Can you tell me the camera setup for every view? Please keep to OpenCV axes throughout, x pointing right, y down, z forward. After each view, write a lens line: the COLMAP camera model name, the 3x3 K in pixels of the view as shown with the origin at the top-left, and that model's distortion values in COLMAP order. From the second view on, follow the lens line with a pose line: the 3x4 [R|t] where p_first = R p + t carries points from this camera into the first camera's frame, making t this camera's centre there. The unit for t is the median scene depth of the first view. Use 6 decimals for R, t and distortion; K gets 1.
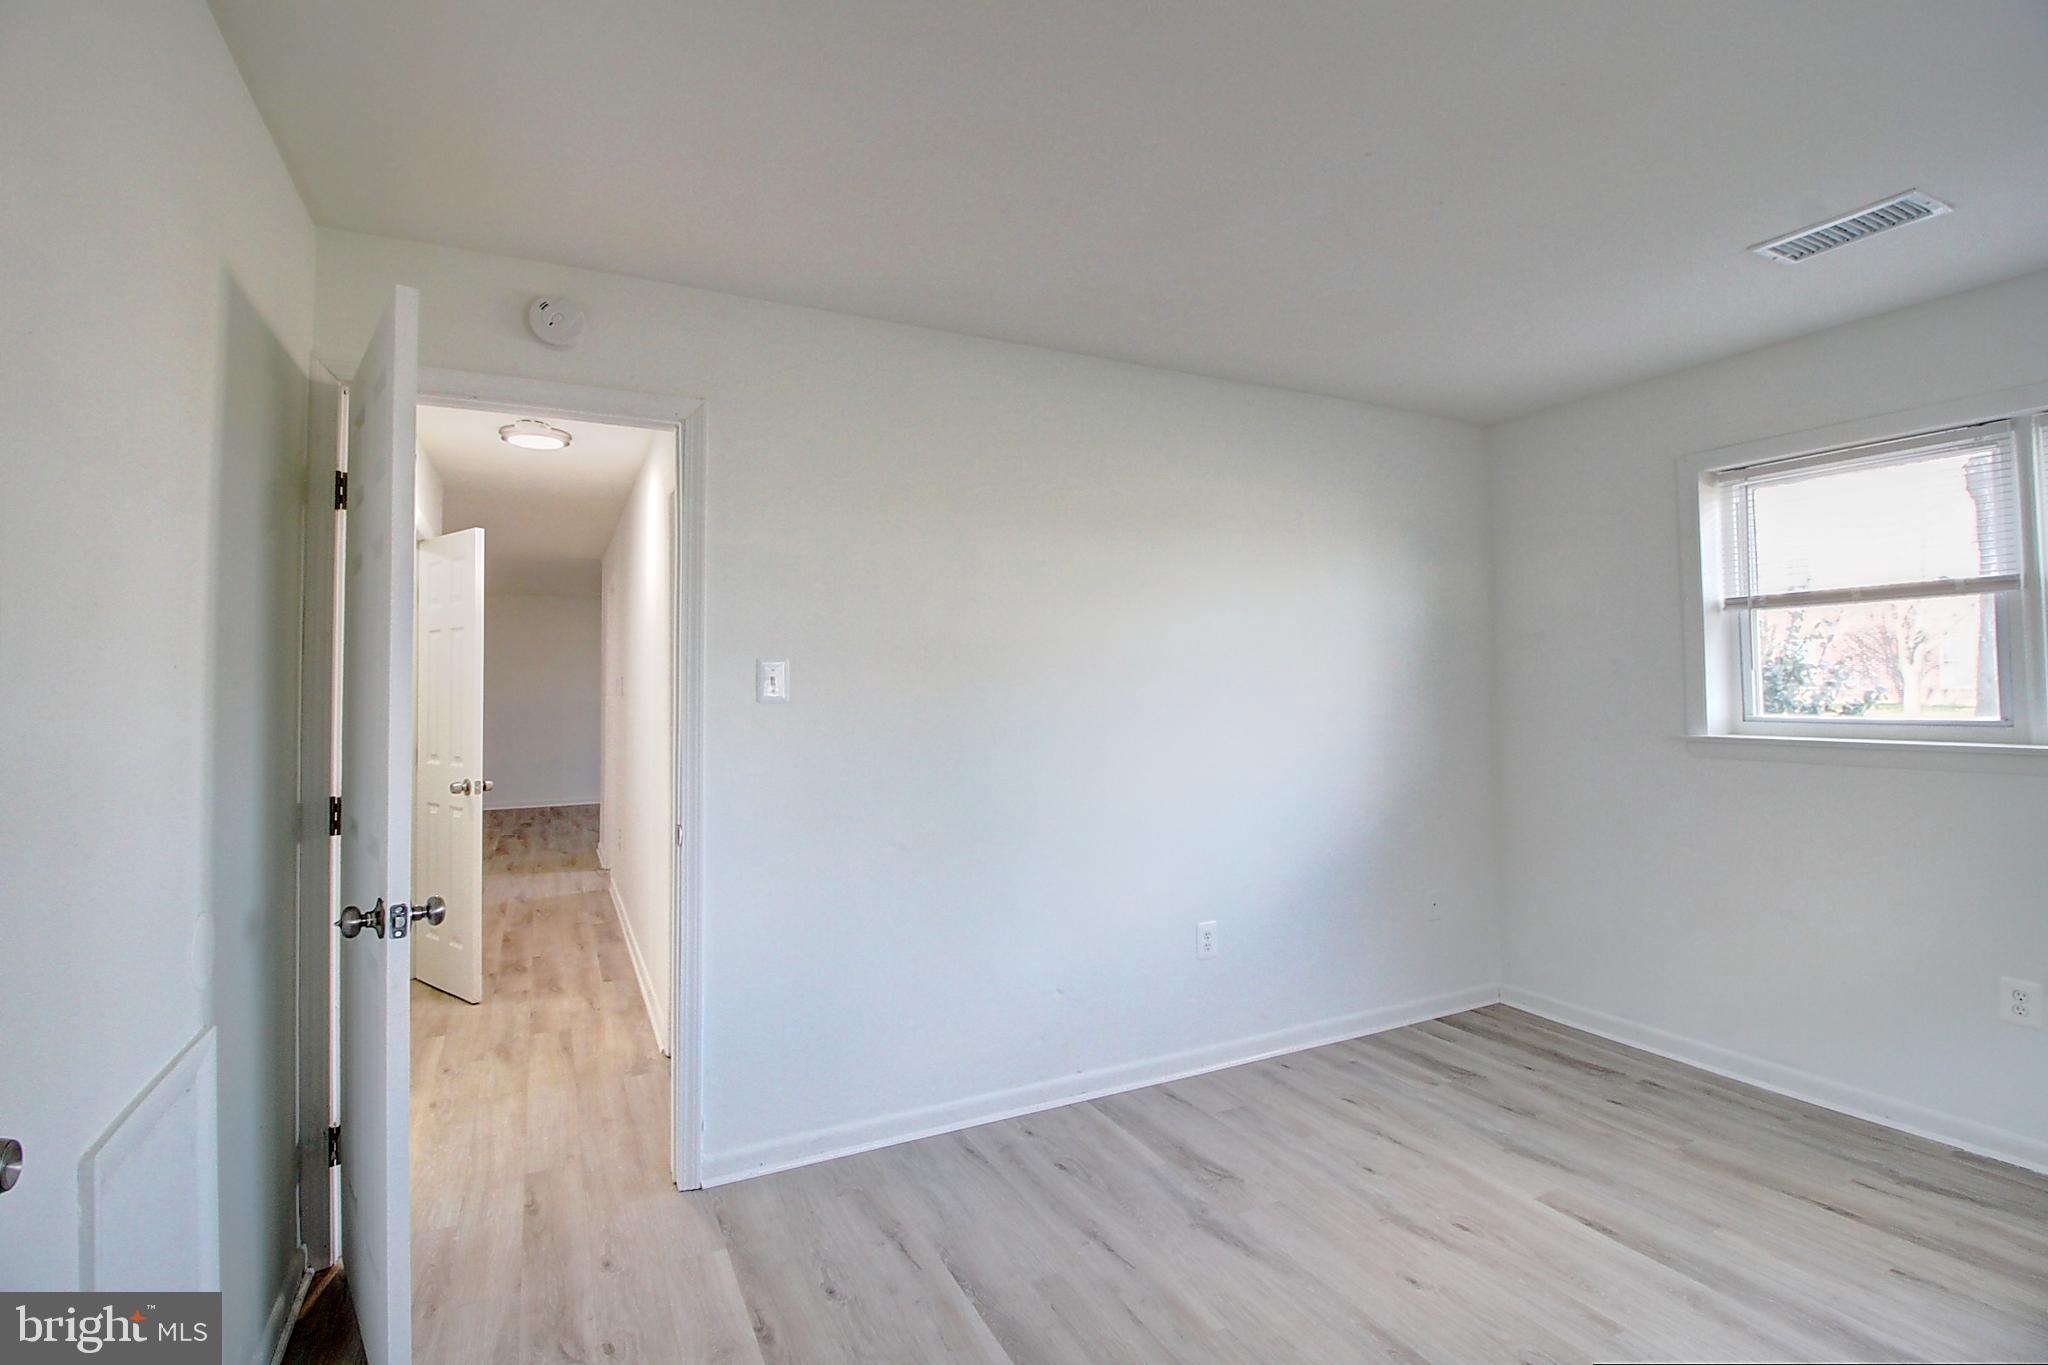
lens RADIAL K [[955.5, 0, 1030.1], [0, 955.5, 656.7], [0, 0, 1]] dist [0.002128, -0.014245]
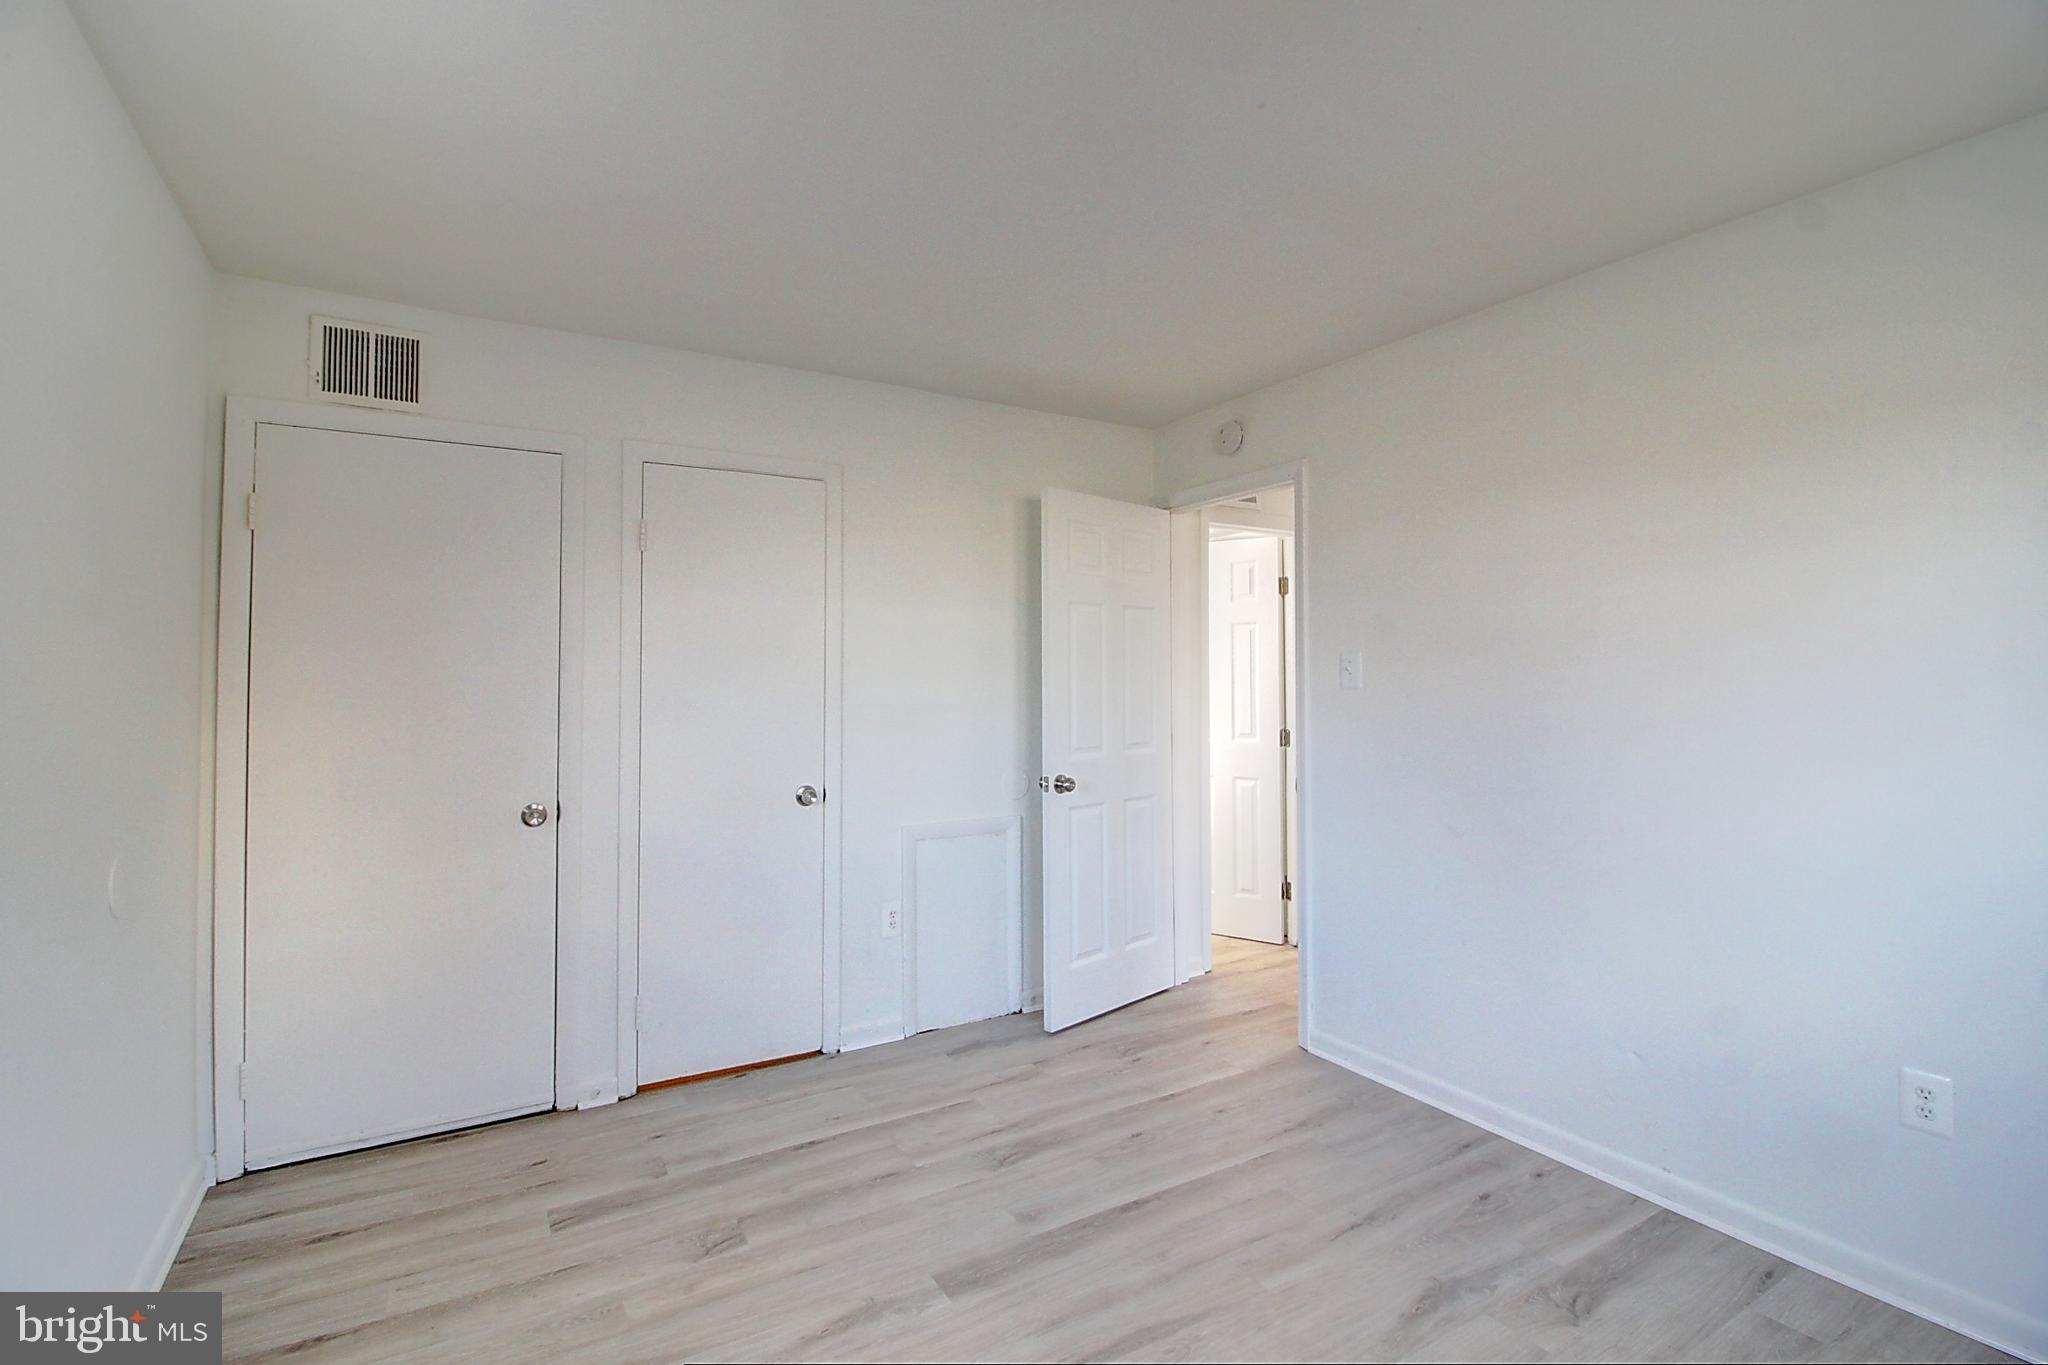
lens RADIAL K [[955.5, 0, 1030.1], [0, 955.5, 656.7], [0, 0, 1]] dist [0.002128, -0.014245]
pose [[0.068105, -0.013483, -0.997587, 0.909520], [0.032824, 0.999398, -0.011267, 0.007431], [0.997138, -0.031977, 0.068507, 0.503610]]
